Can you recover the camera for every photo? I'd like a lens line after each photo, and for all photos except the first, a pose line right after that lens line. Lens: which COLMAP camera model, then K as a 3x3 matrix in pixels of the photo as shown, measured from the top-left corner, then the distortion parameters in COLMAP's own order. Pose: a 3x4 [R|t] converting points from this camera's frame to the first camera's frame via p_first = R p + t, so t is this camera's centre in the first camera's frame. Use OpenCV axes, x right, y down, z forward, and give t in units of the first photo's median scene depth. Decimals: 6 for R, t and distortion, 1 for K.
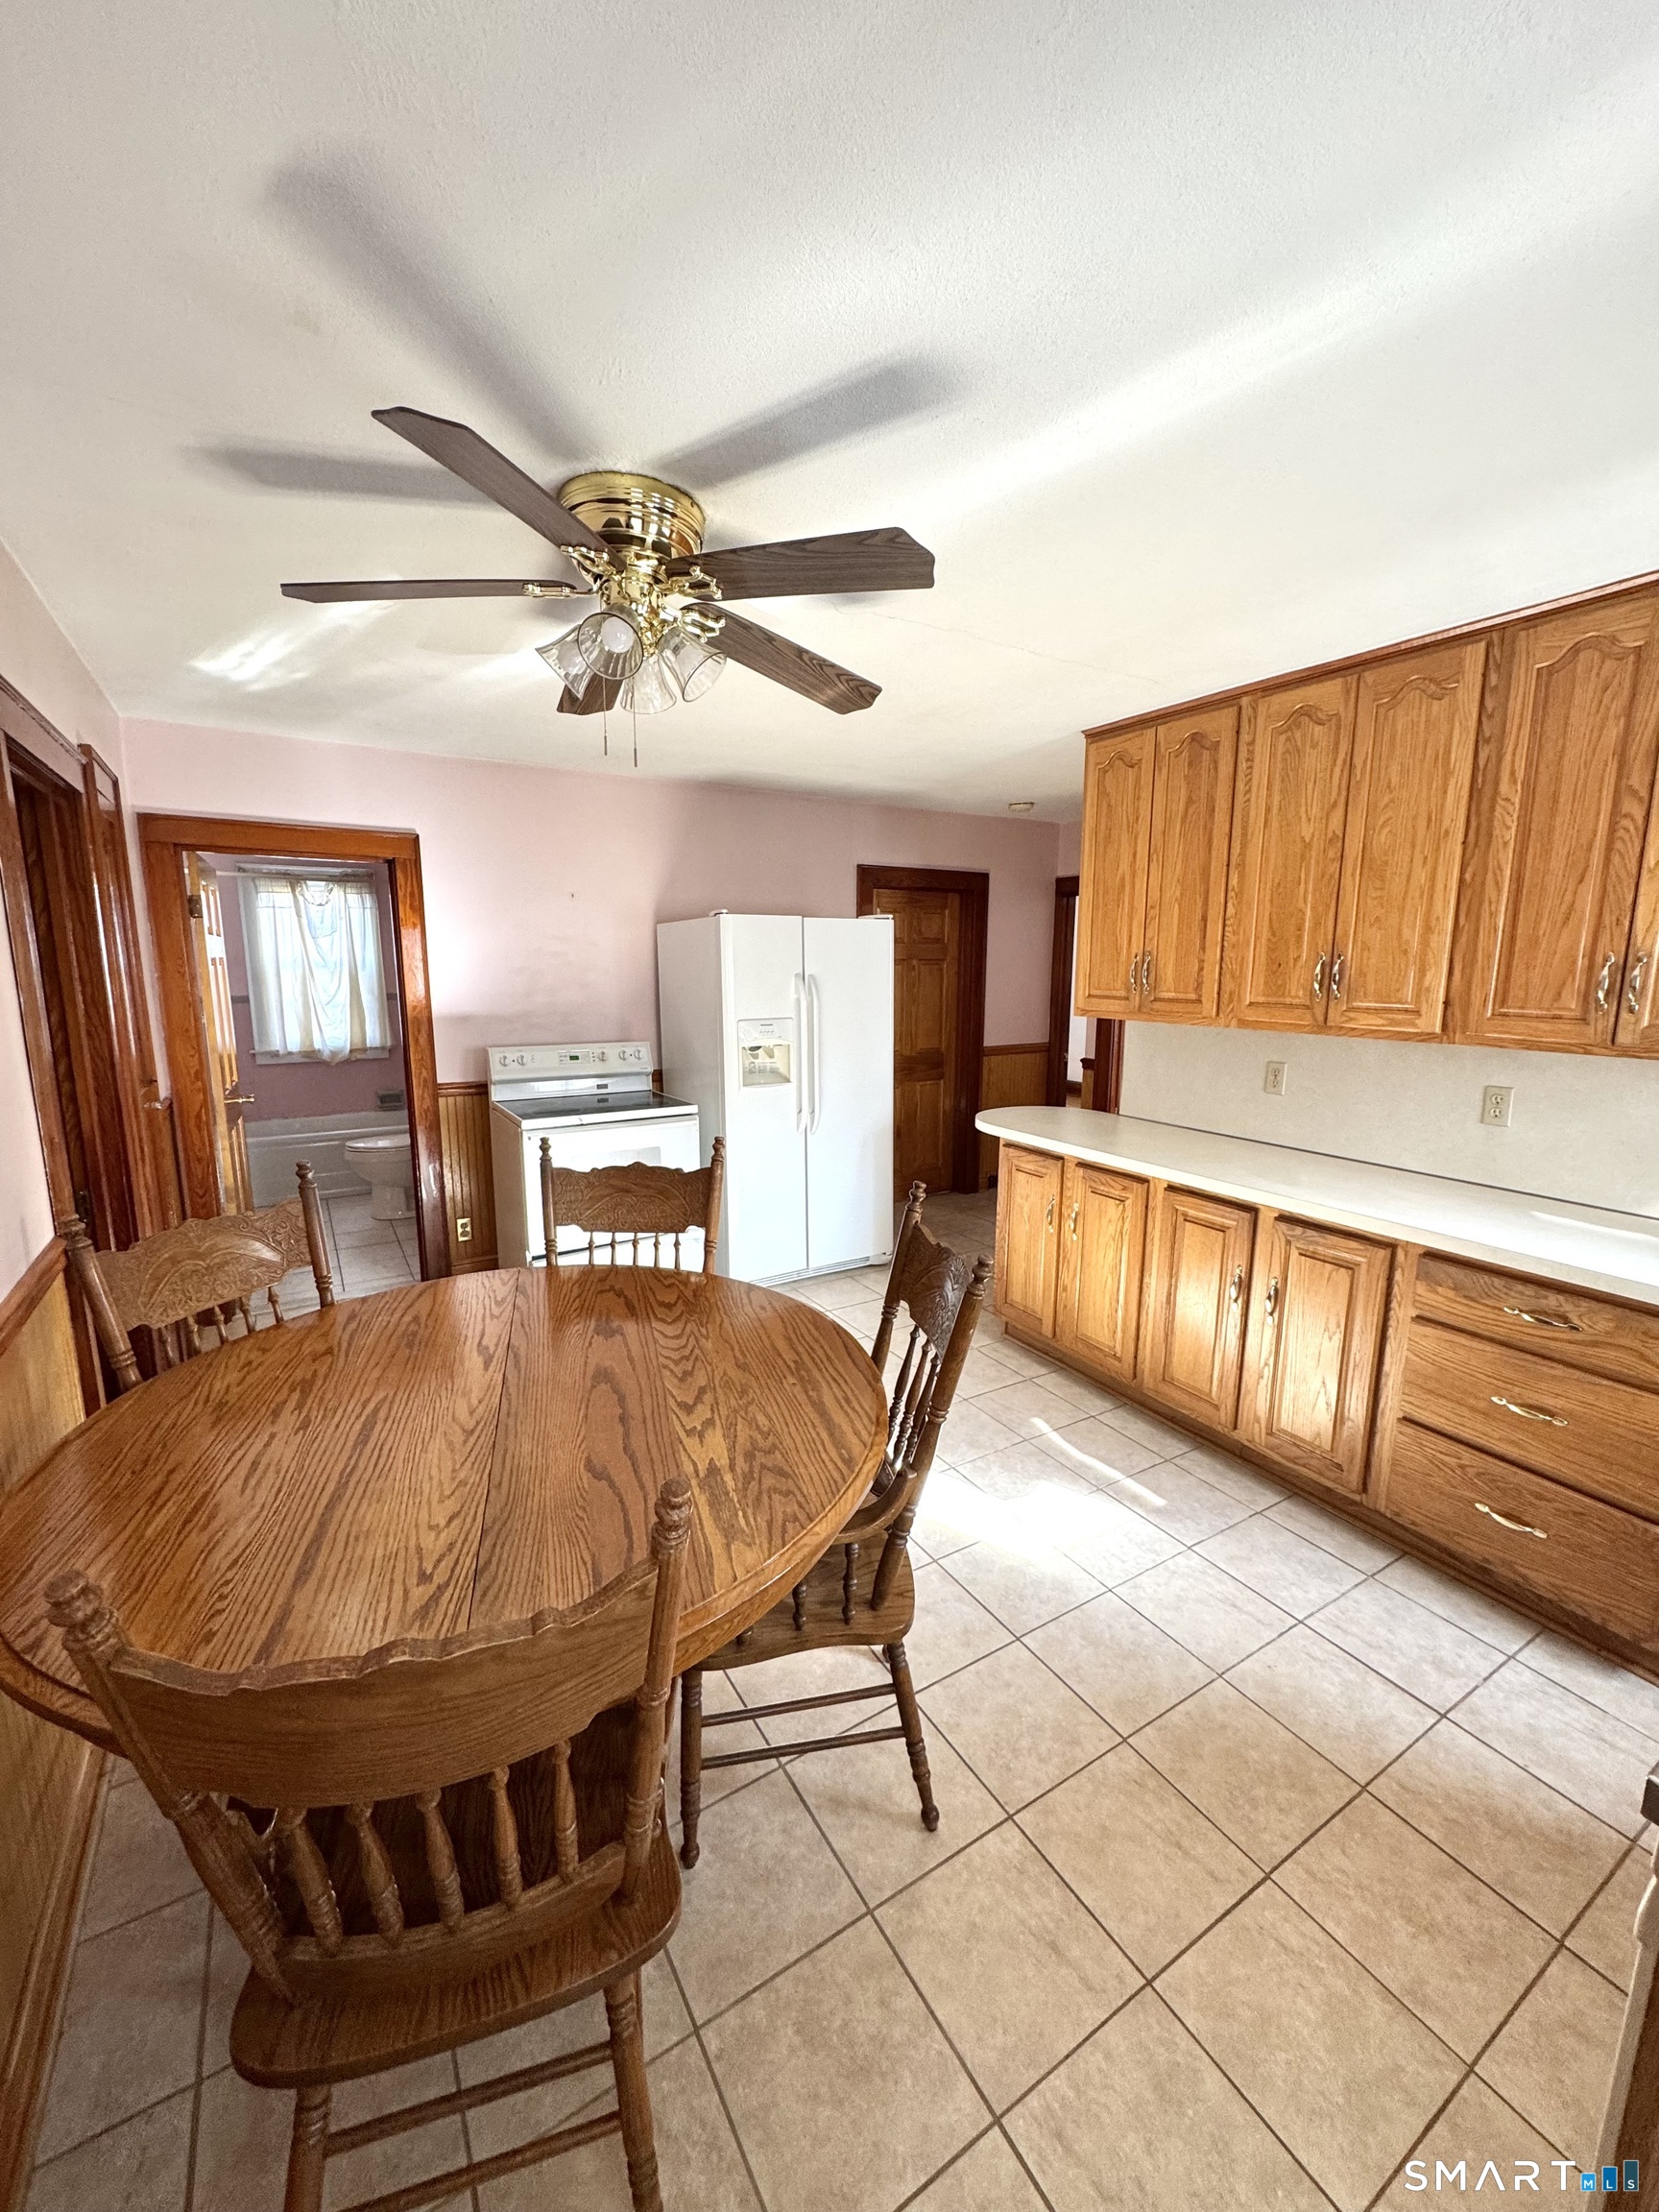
lens RADIAL K [[877.0, 0, 828.7], [0, 877.0, 1104.5], [0, 0, 1]] dist [-0.002170, 0.000139]
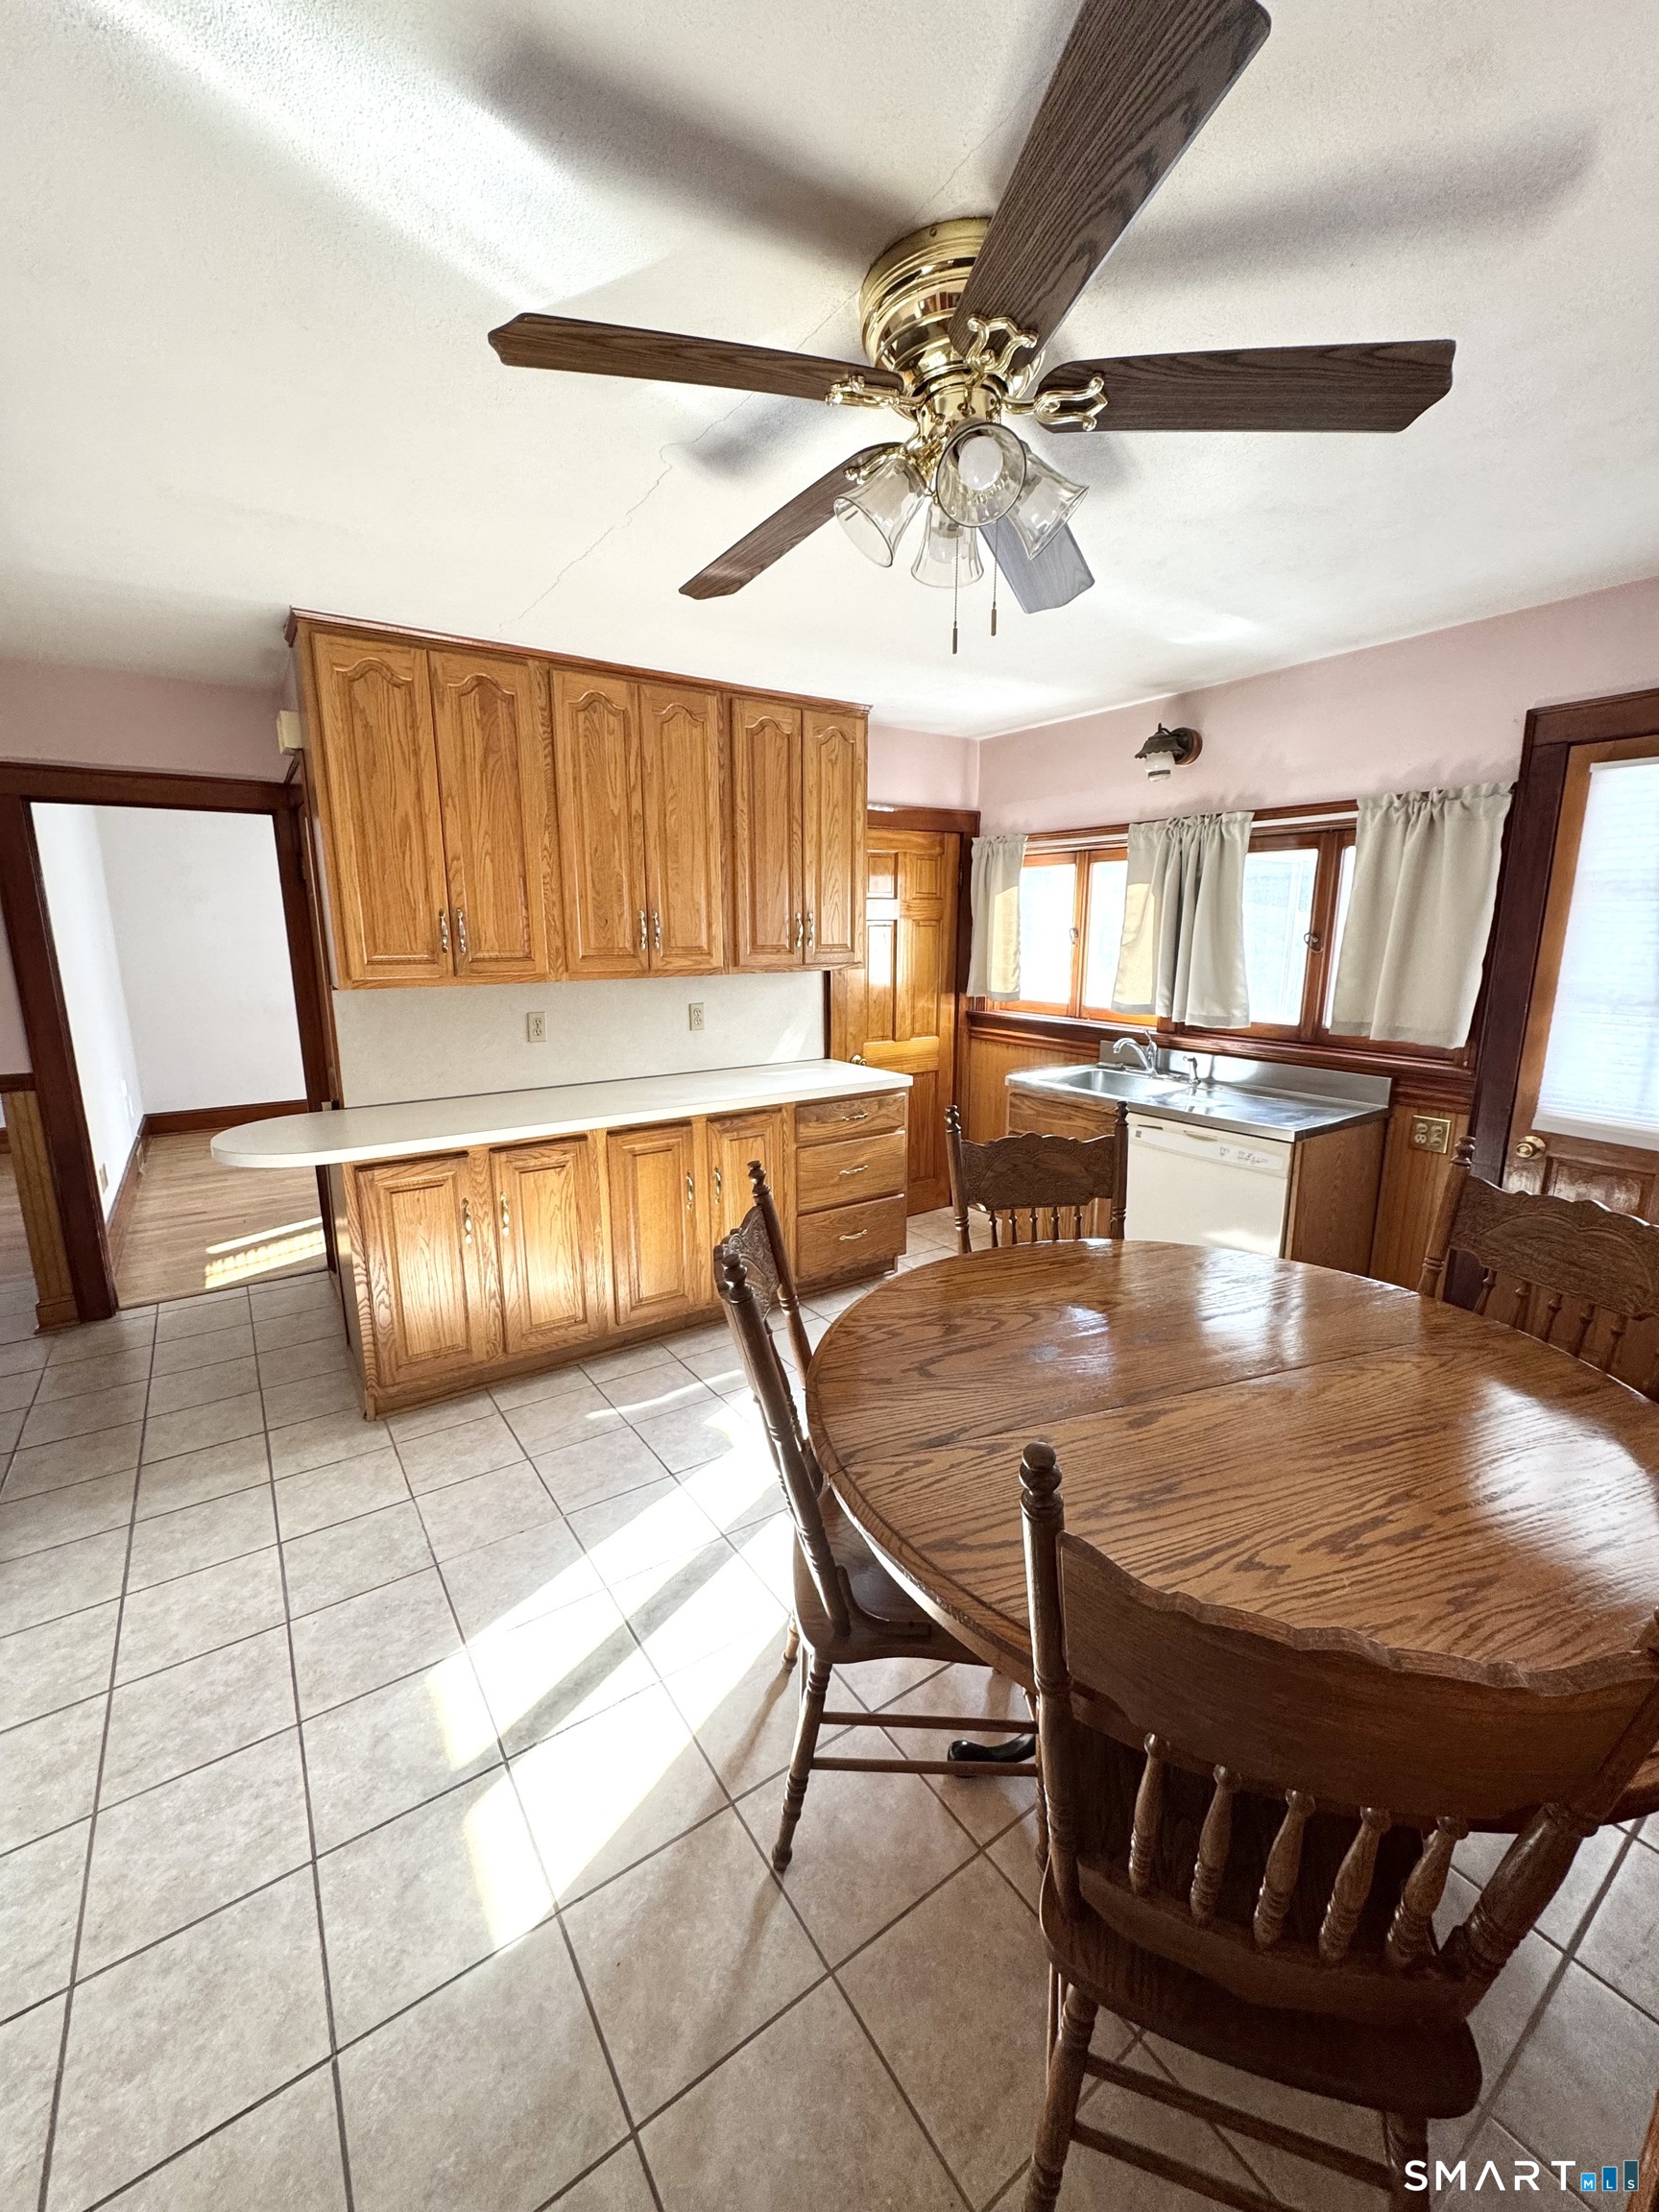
lens RADIAL K [[877.0, 0, 832.5], [0, 877.0, 1105.6], [0, 0, 1]] dist [-0.002170, 0.000139]
pose [[-0.054420, -0.209658, 0.976259, -0.751549], [0.168088, 0.961832, 0.215930, -0.139492], [-0.984269, 0.175848, -0.017102, 0.862255]]
